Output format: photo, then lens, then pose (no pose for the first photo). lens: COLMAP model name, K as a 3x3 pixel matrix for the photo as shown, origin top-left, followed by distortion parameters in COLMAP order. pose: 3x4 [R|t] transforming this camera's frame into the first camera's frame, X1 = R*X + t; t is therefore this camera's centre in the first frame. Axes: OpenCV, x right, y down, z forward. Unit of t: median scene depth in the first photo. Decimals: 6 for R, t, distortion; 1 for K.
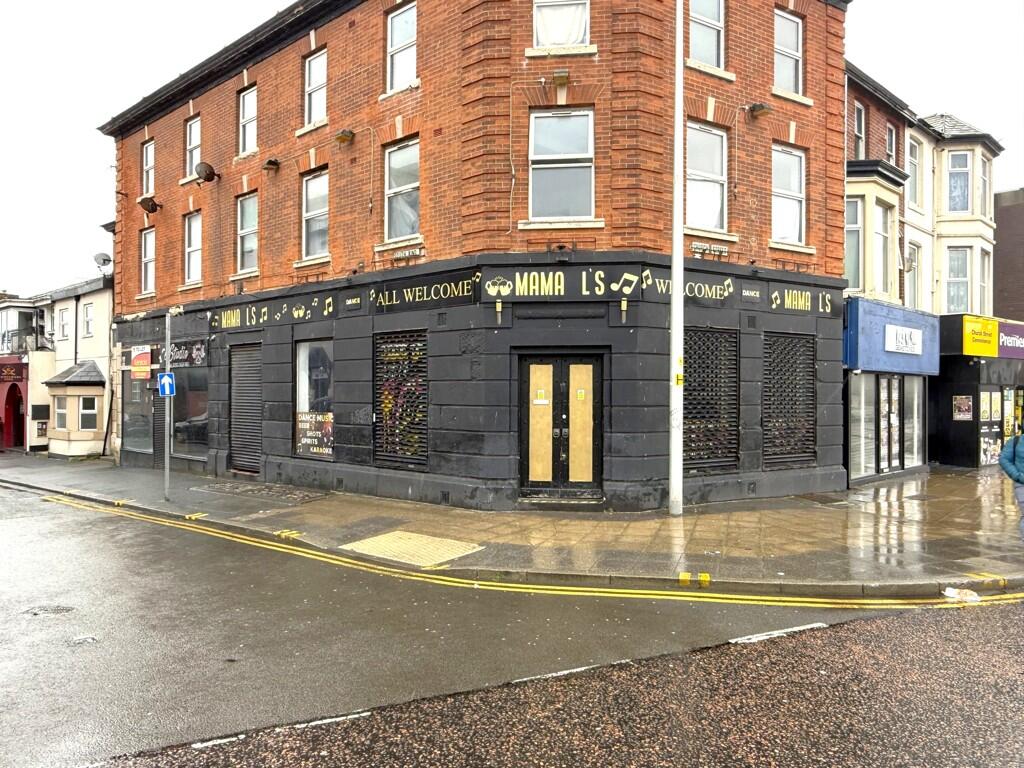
lens RADIAL K [[712.9, 0, 512.0], [0, 712.9, 388.5], [0, 0, 1]] dist [-0.001182, -0.005331]
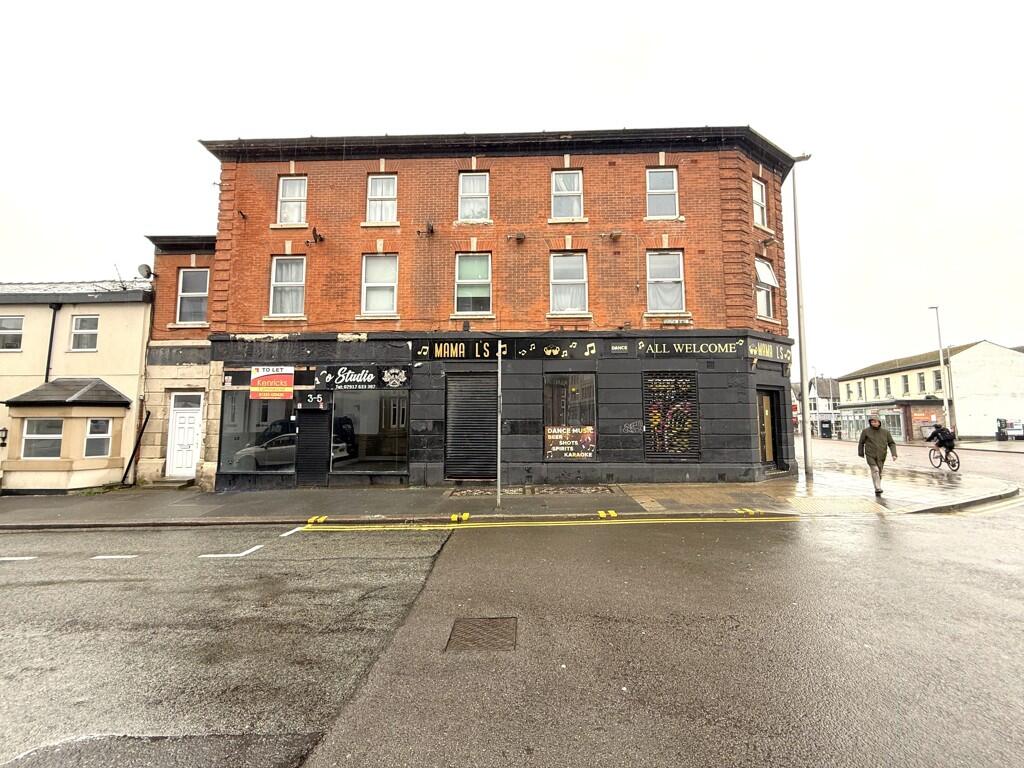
lens RADIAL K [[408.0, 0, 512.0], [0, 408.0, 384.0], [0, 0, 1]] dist [-0.000983, -0.000043]
pose [[0.779572, 0.051510, 0.624191, -0.933480], [0.000710, 0.996539, -0.083124, 0.019309], [-0.626313, 0.065245, 0.776837, 0.518301]]
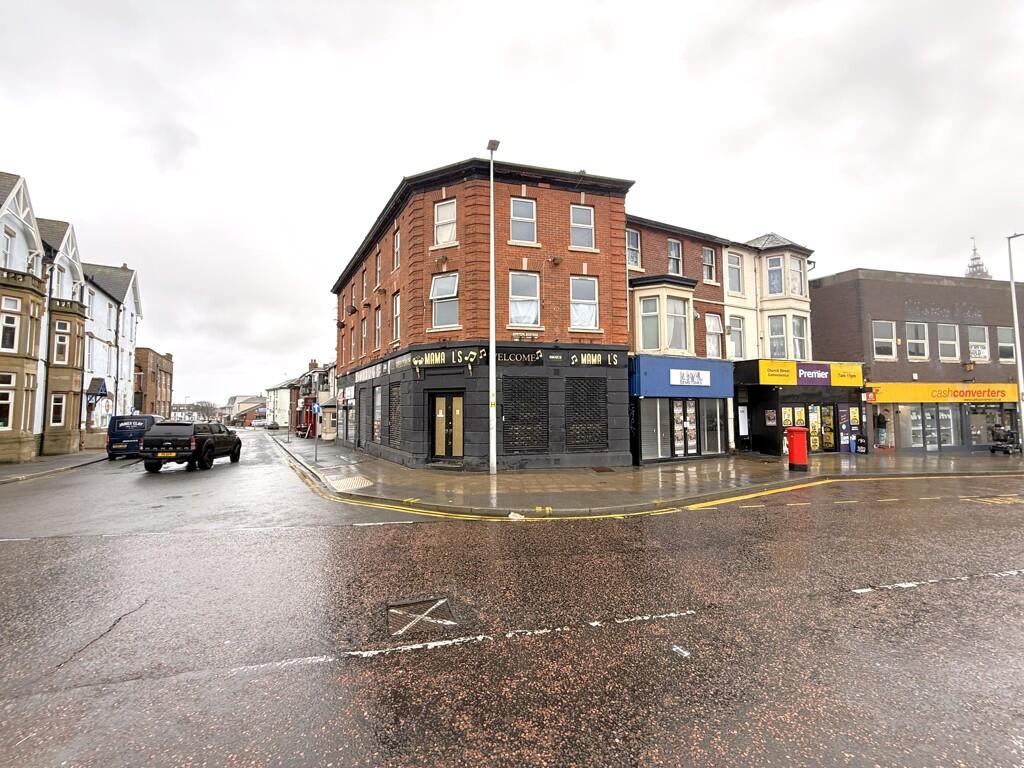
lens RADIAL K [[408.0, 0, 512.0], [0, 408.0, 384.0], [0, 0, 1]] dist [-0.000983, -0.000043]
pose [[0.957206, -0.024595, -0.288360, 0.503611], [0.009384, 0.998496, -0.054016, -0.006139], [0.289255, 0.048998, 0.955997, -0.049404]]
